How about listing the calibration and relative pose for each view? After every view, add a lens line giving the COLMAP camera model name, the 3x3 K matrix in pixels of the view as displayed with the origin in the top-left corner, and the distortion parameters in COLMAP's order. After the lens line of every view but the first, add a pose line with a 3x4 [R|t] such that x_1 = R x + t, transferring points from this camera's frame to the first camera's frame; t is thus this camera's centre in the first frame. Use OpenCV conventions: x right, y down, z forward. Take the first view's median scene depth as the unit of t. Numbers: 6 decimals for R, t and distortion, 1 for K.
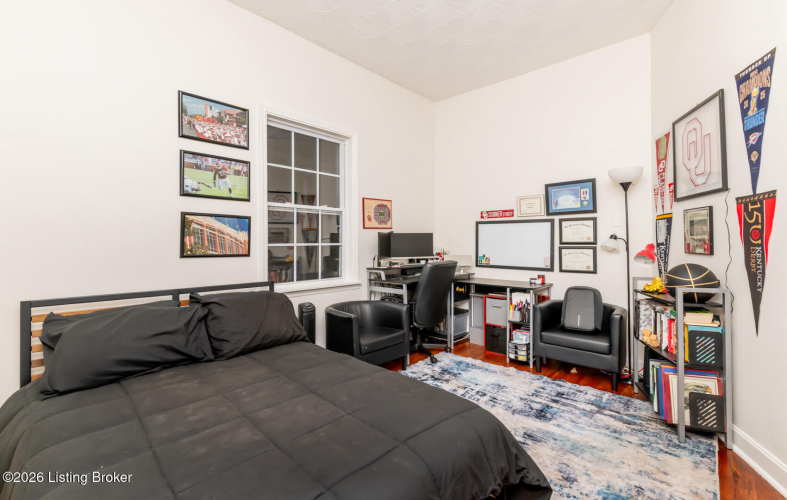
lens RADIAL K [[357.4, 0, 403.1], [0, 357.4, 239.2], [0, 0, 1]] dist [0.015583, 0.001514]
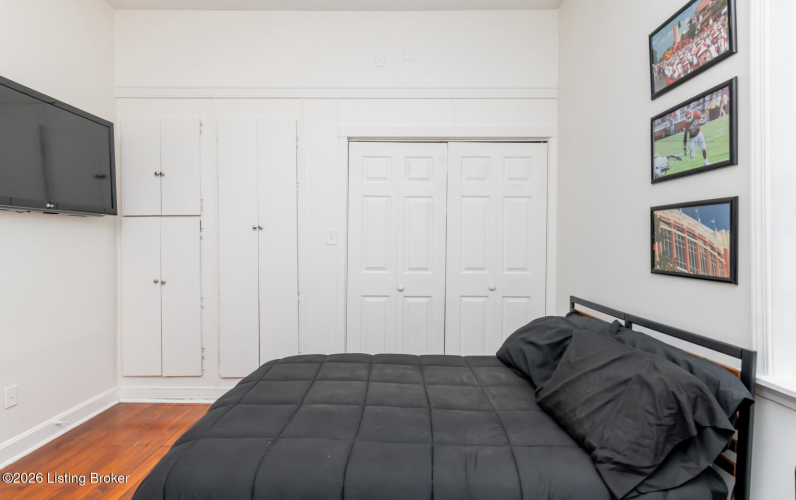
lens RADIAL K [[412.5, 0, 392.6], [0, 412.5, 246.7], [0, 0, 1]] dist [-0.000642, -0.000337]
pose [[-0.748134, 0.002409, -0.663543, 0.263191], [0.002455, 0.999997, 0.000862, -0.001663], [0.663543, -0.000984, -0.748137, 1.166534]]
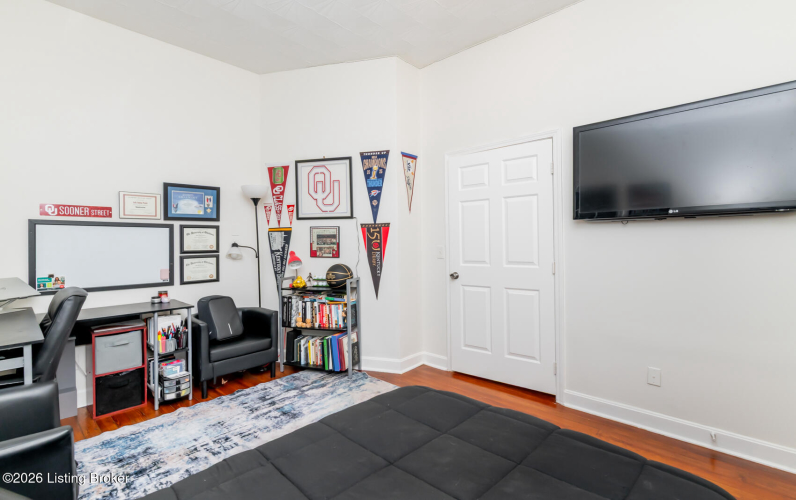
lens RADIAL K [[369.3, 0, 401.2], [0, 369.3, 242.9], [0, 0, 1]] dist [-0.000096, 0.000362]
pose [[0.004942, -0.005348, 0.999973, -0.632412], [-0.002350, 0.999983, 0.005360, -0.024644], [-0.999985, -0.002376, 0.004929, 0.602358]]
